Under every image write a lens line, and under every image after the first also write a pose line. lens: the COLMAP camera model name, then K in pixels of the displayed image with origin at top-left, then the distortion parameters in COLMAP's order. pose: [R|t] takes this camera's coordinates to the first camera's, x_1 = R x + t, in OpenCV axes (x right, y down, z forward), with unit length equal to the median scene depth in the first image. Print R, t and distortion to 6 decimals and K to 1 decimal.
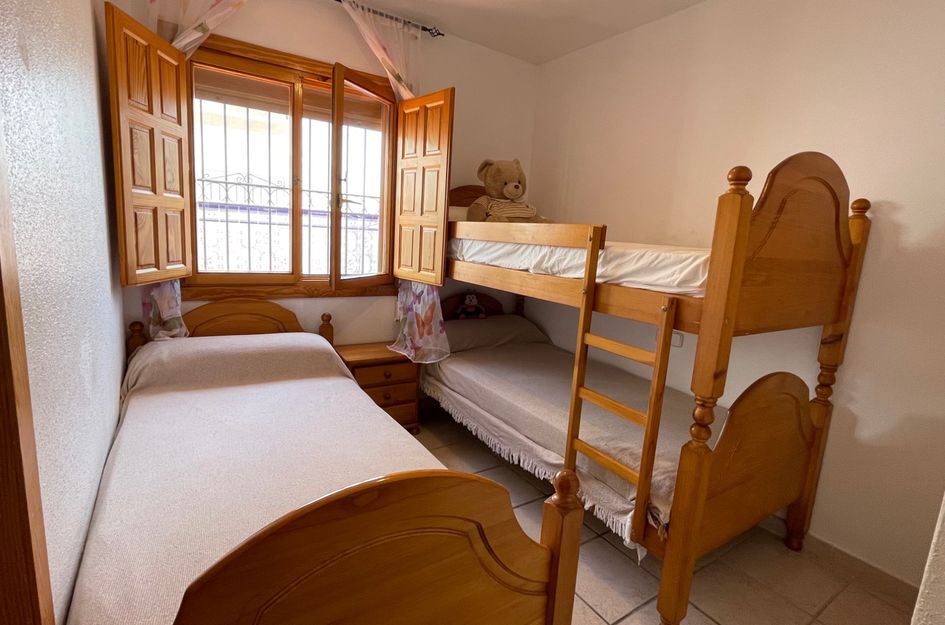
lens RADIAL K [[446.4, 0, 470.7], [0, 446.4, 303.0], [0, 0, 1]] dist [-0.003249, 0.002233]
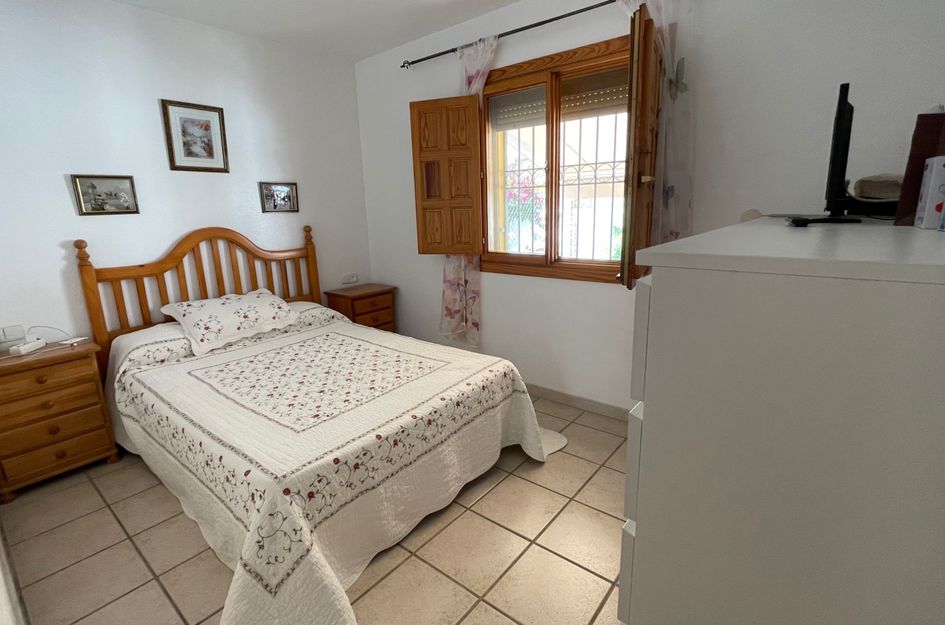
lens RADIAL K [[446.4, 0, 470.7], [0, 446.4, 303.0], [0, 0, 1]] dist [-0.003249, 0.002233]
pose [[0.305432, 0.117600, -0.944924, 0.717410], [-0.108367, 0.990190, 0.088206, -0.023248], [0.946027, 0.075458, 0.315180, 0.444436]]
